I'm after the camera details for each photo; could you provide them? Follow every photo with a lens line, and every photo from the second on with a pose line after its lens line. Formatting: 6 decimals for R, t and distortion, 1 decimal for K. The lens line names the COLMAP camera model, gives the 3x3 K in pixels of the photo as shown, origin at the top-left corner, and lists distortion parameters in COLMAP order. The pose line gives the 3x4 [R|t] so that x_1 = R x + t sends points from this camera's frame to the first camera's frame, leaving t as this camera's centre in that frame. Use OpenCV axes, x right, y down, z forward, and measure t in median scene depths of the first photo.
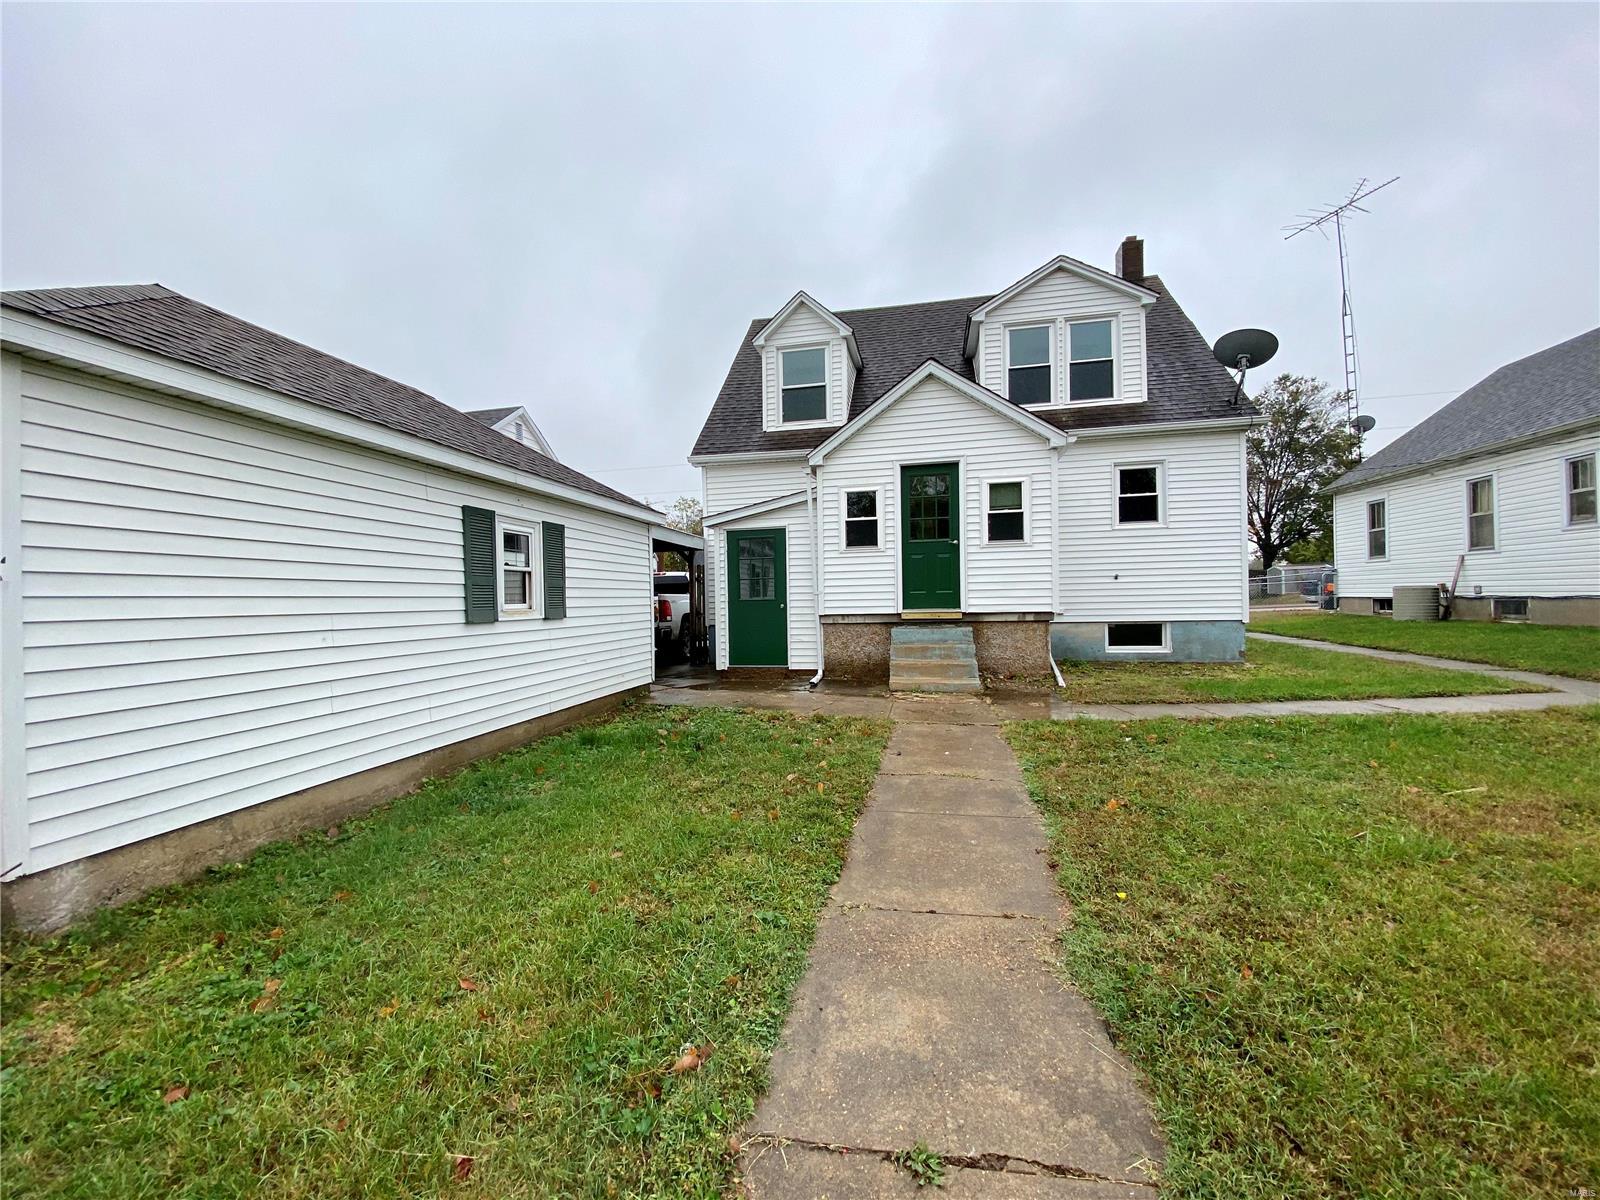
lens RADIAL K [[644.8, 0, 784.3], [0, 644.8, 603.6], [0, 0, 1]] dist [0.012442, -0.014629]
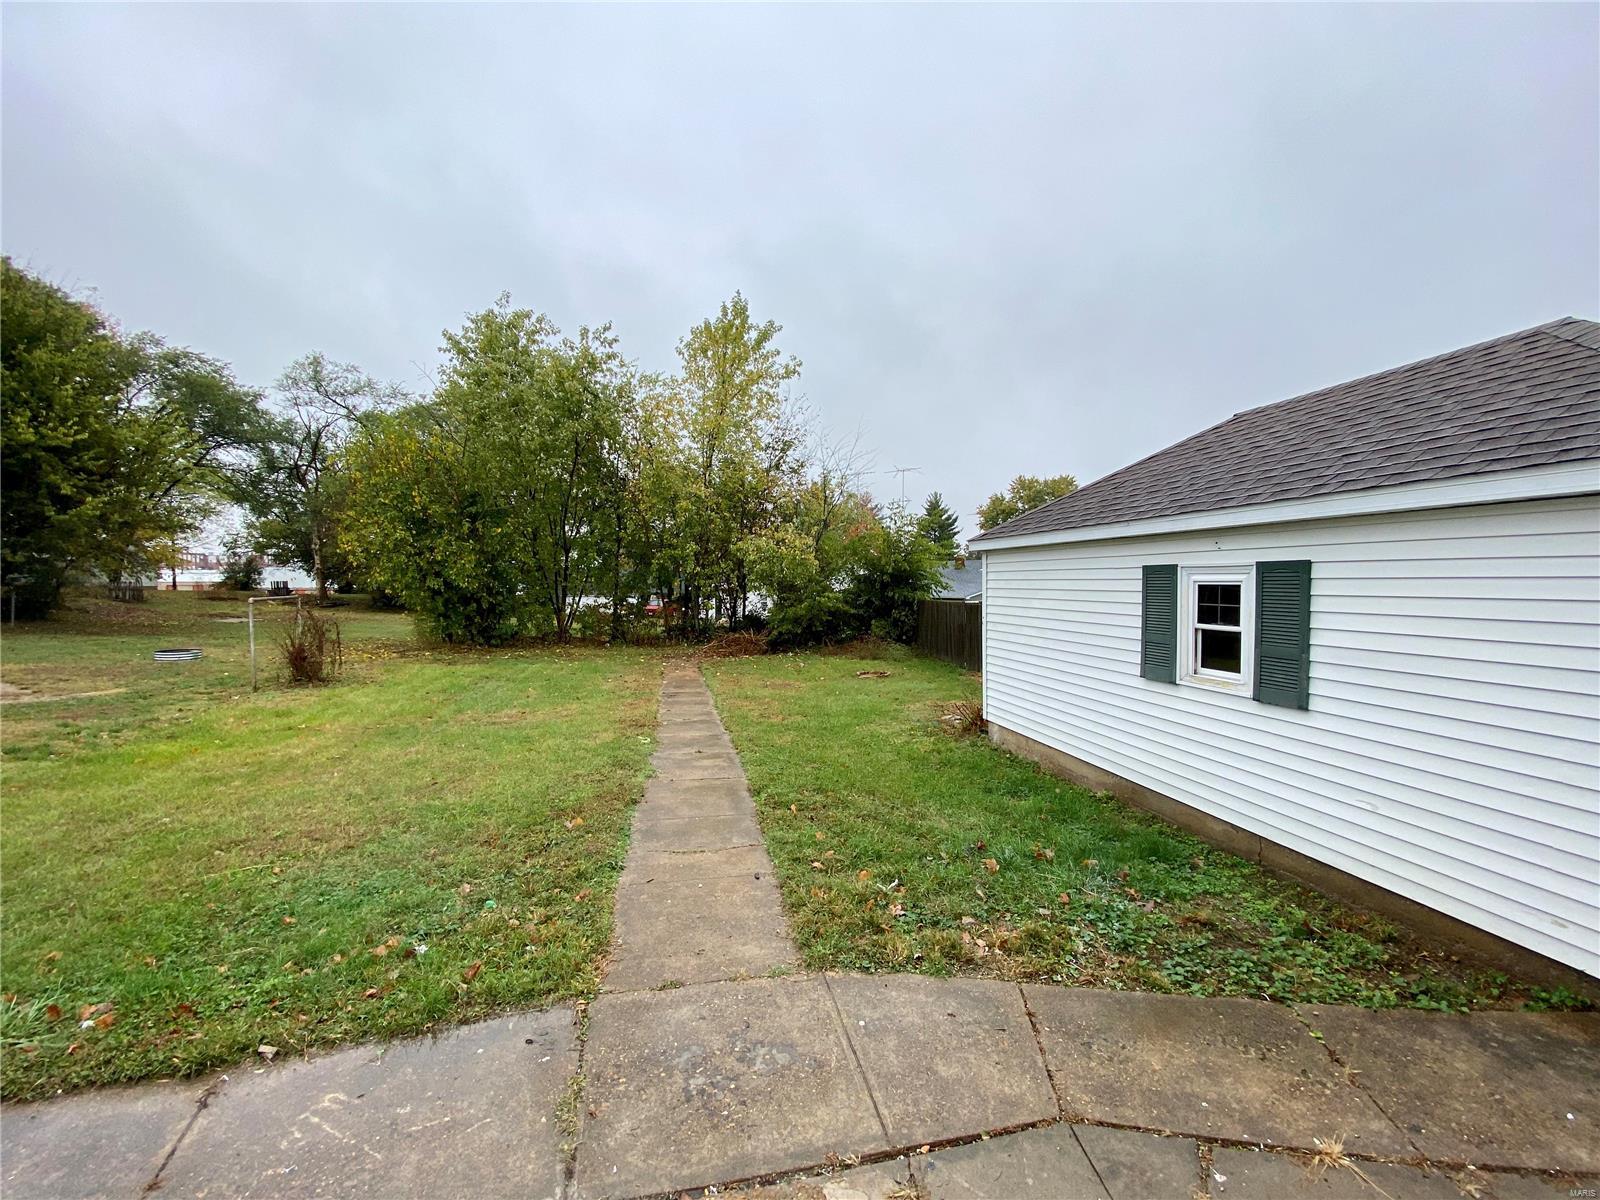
lens RADIAL K [[644.8, 0, 783.1], [0, 644.8, 605.9], [0, 0, 1]] dist [0.012442, -0.014629]
pose [[-0.922816, 0.029133, -0.384139, 0.249220], [0.010083, 0.998621, 0.051513, -0.080423], [0.385110, 0.043664, -0.921837, 0.961472]]
